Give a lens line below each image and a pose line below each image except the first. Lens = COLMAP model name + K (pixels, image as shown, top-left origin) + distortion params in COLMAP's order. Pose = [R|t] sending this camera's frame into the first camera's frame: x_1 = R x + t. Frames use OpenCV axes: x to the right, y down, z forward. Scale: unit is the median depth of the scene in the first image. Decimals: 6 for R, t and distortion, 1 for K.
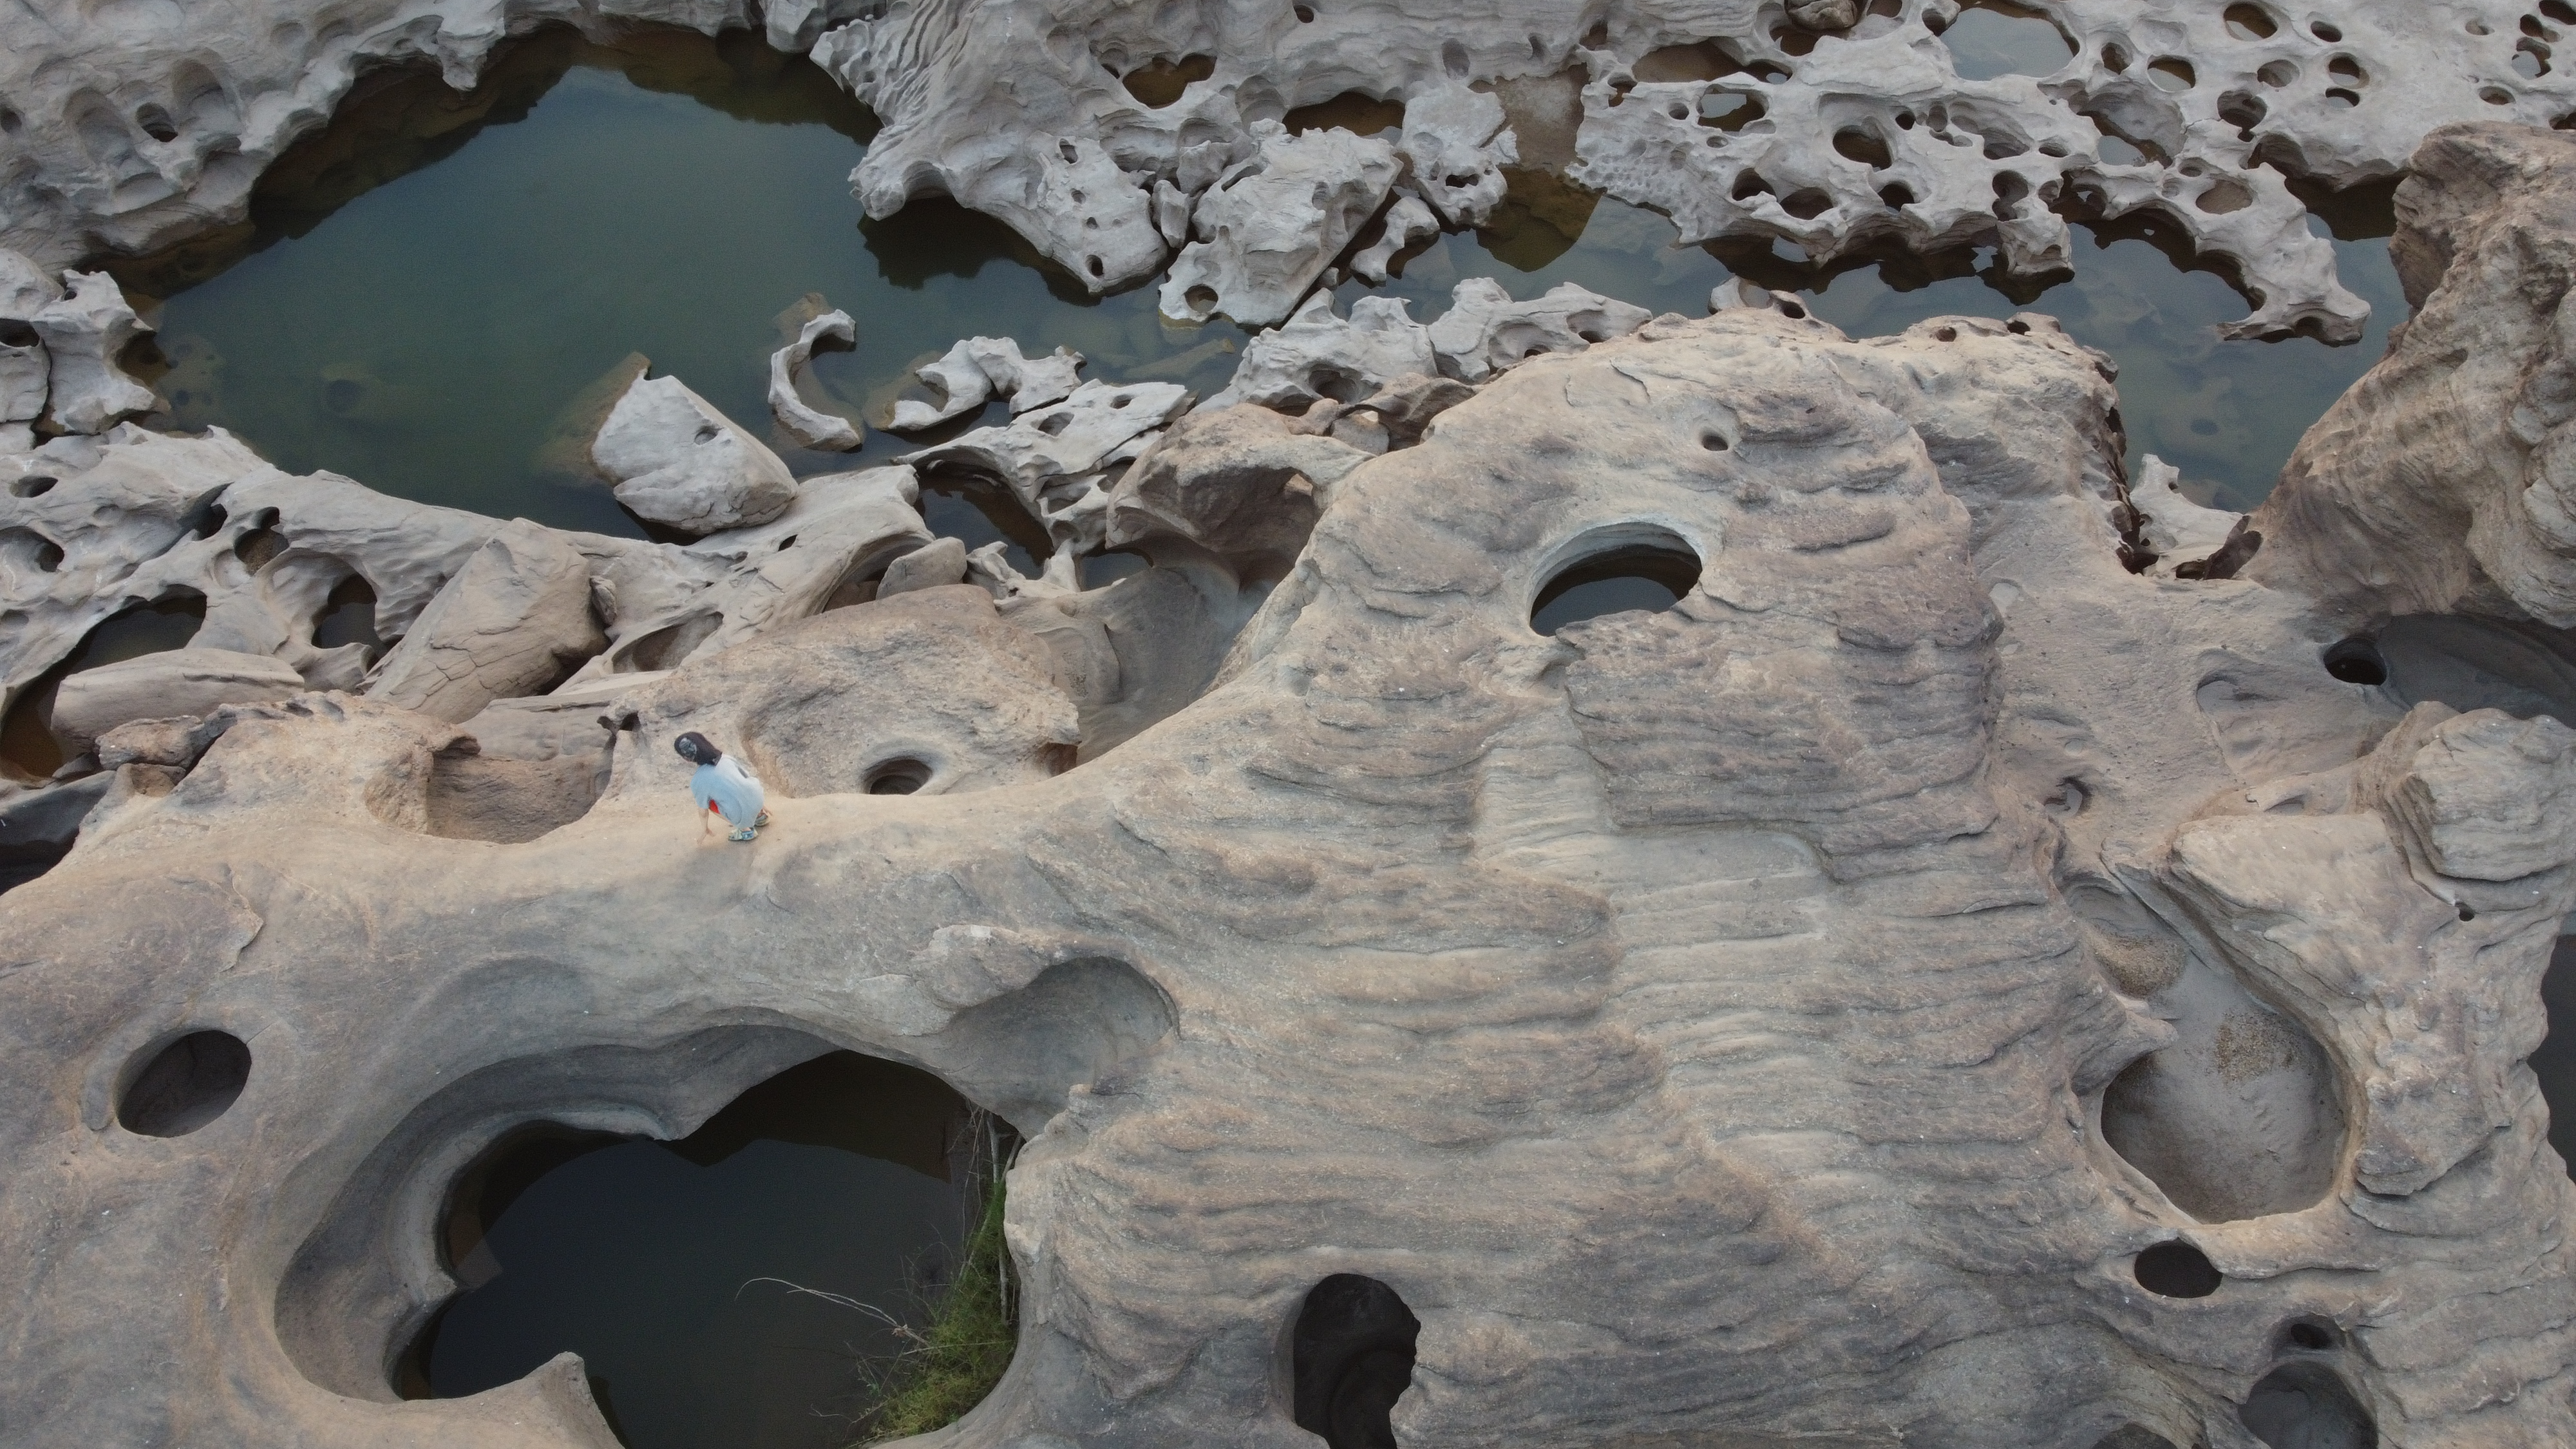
lens RADIAL K [[1933.5, 0, 1282.2], [0, 1933.5, 719.6], [0, 0, 1]] dist [0.000533, -0.009386]
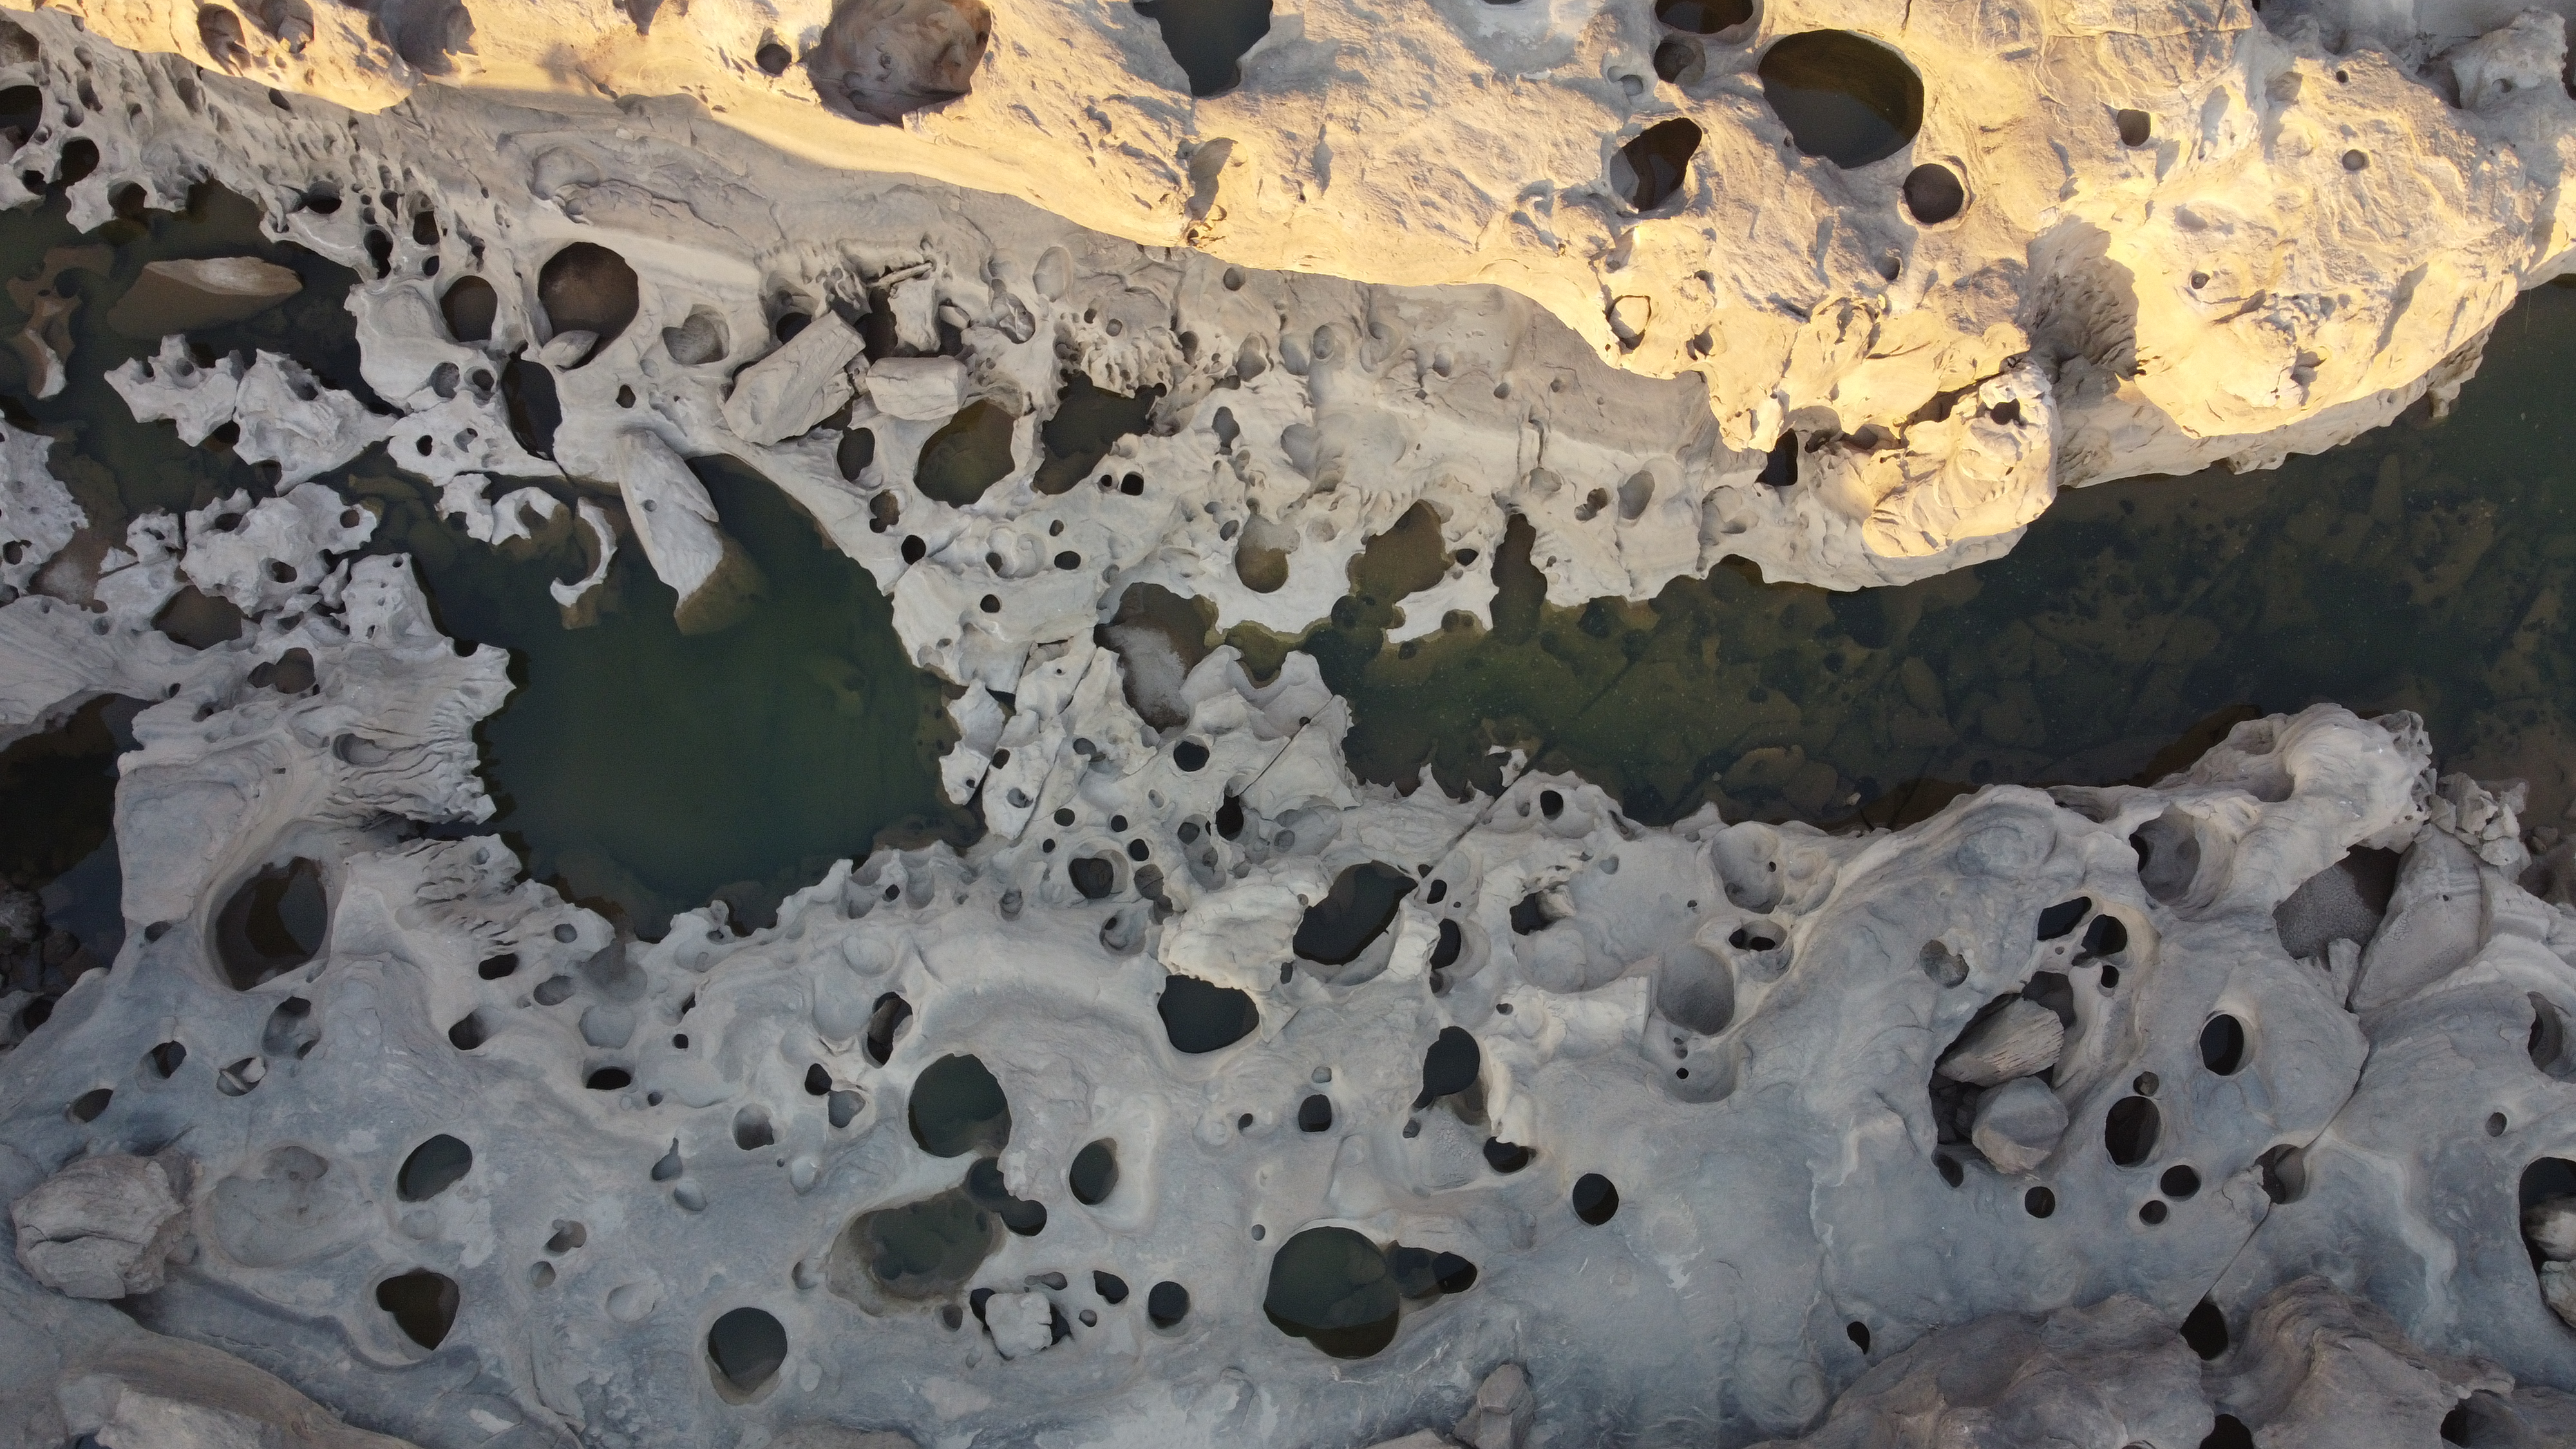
lens RADIAL K [[1933.5, 0, 1286.4], [0, 1933.5, 737.8], [0, 0, 1]] dist [0.000533, -0.009386]
pose [[-0.906229, -0.422447, -0.016960, -0.951831], [0.343637, -0.759348, 0.552544, -1.164370], [-0.246299, 0.494903, 0.833311, -0.539078]]
